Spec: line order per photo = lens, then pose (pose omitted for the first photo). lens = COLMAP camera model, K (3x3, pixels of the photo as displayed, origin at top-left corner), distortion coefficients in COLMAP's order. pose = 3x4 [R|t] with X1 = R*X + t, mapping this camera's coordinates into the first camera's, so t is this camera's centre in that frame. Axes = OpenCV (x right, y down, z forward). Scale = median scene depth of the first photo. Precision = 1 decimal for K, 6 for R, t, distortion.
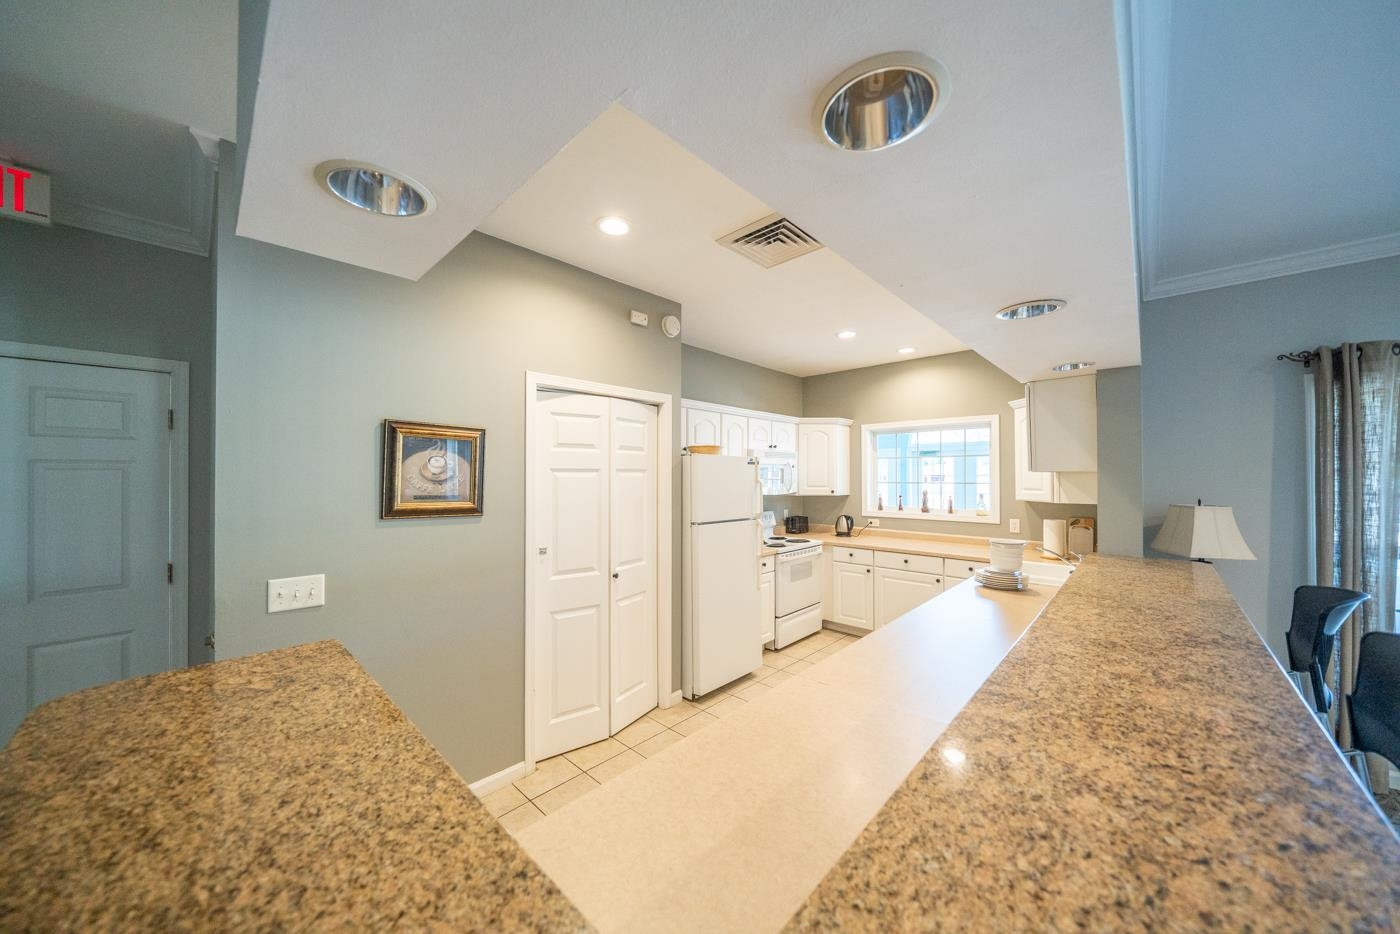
lens RADIAL K [[471.2, 0, 706.4], [0, 471.2, 472.4], [0, 0, 1]] dist [-0.001951, -0.000157]
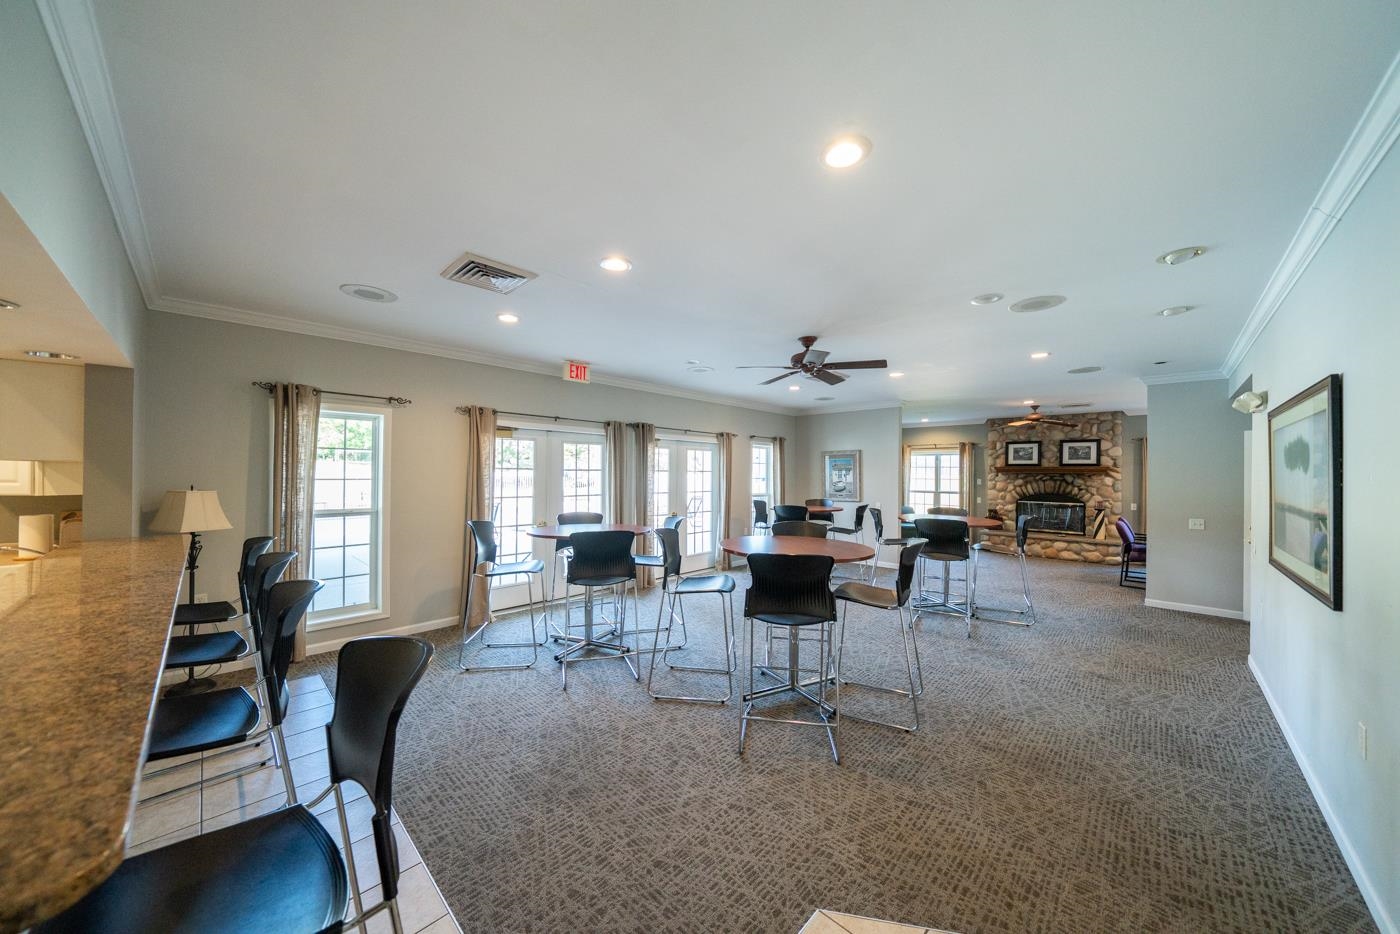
lens RADIAL K [[471.2, 0, 697.5], [0, 471.2, 470.6], [0, 0, 1]] dist [-0.001951, -0.000157]
pose [[0.011009, -0.002640, 0.999936, -0.182981], [-0.019116, 0.999813, 0.002850, -0.012116], [-0.999757, -0.019146, 0.010956, -0.358530]]
